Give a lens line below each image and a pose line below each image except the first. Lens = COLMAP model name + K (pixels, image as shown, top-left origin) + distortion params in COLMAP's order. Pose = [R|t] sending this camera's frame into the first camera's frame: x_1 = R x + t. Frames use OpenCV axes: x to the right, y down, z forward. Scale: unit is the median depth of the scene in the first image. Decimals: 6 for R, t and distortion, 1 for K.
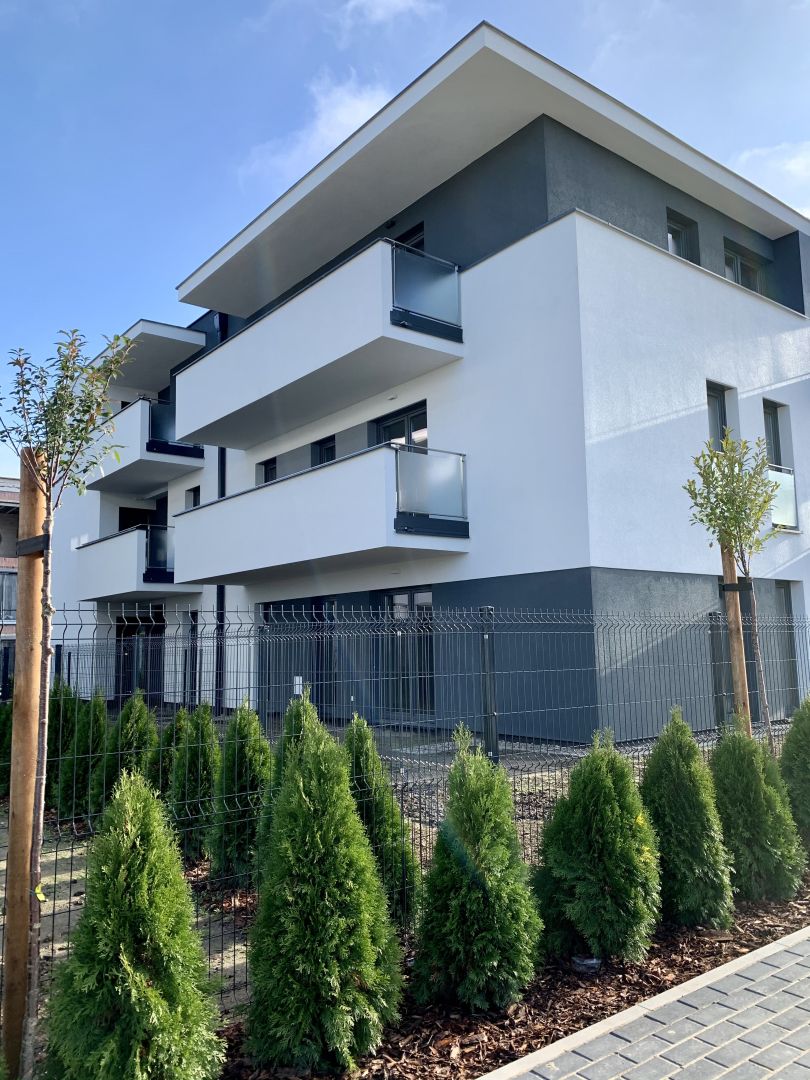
lens RADIAL K [[824.7, 0, 402.5], [0, 824.7, 536.0], [0, 0, 1]] dist [0.043061, -0.002971]
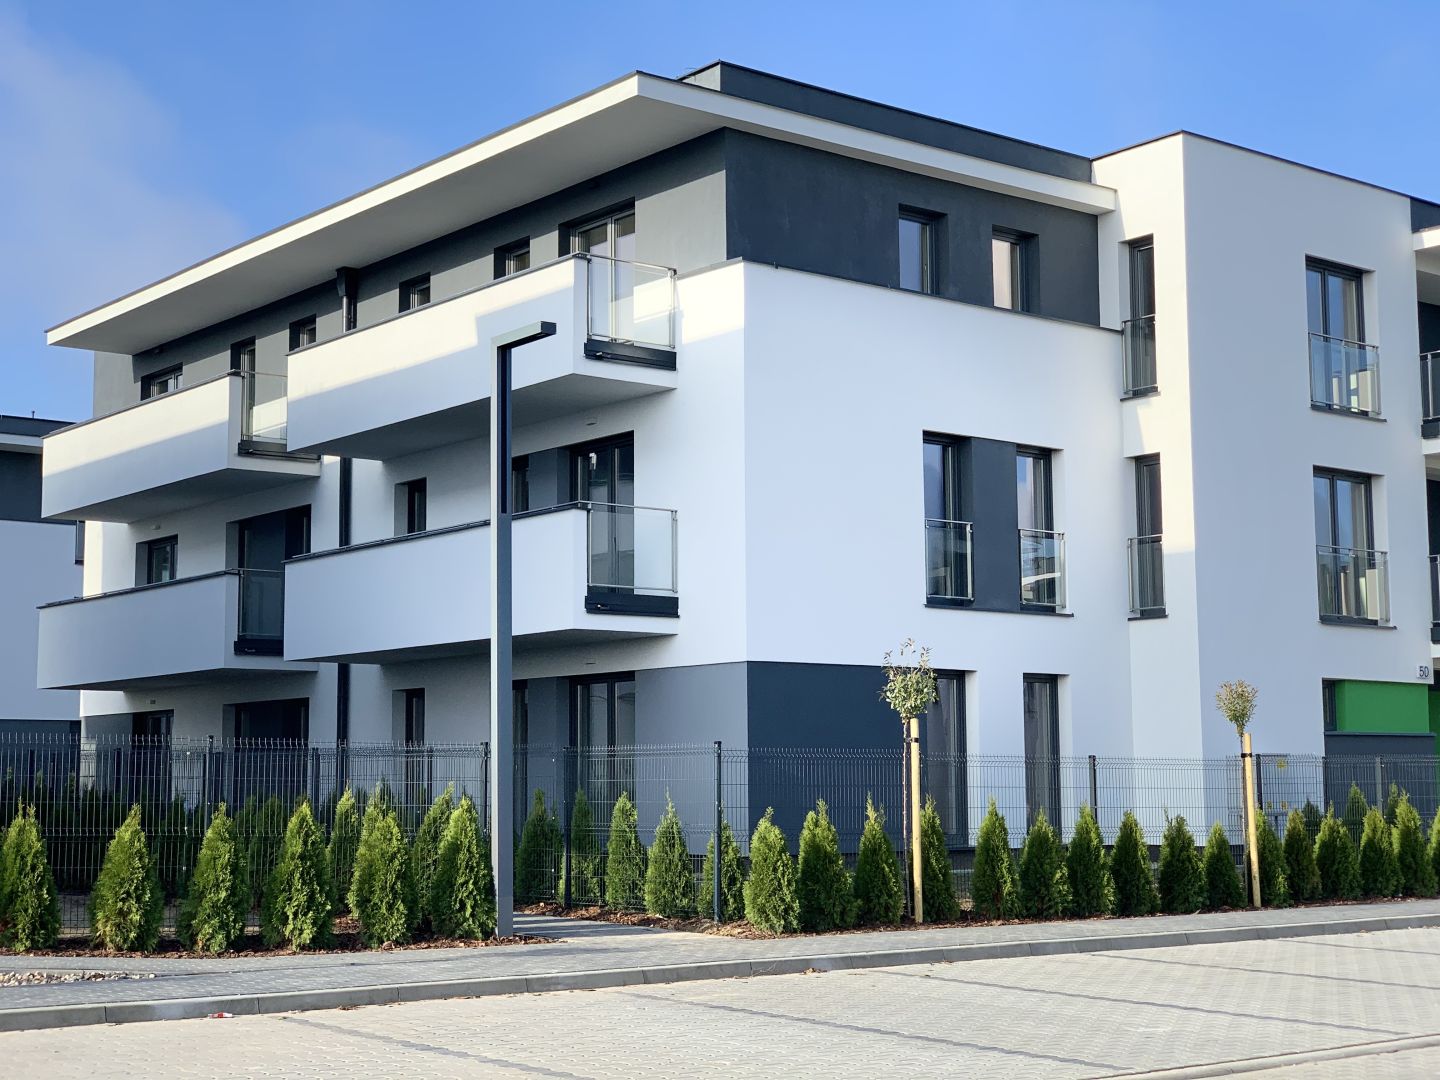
lens RADIAL K [[2193.0, 0, 709.1], [0, 2193.0, 543.1], [0, 0, 1]] dist [0.084090, 0.000000]
pose [[0.999932, 0.011576, -0.001530, 0.110636], [-0.011509, 0.999200, 0.038298, -0.151122], [0.001972, -0.038278, 0.999265, -1.111649]]
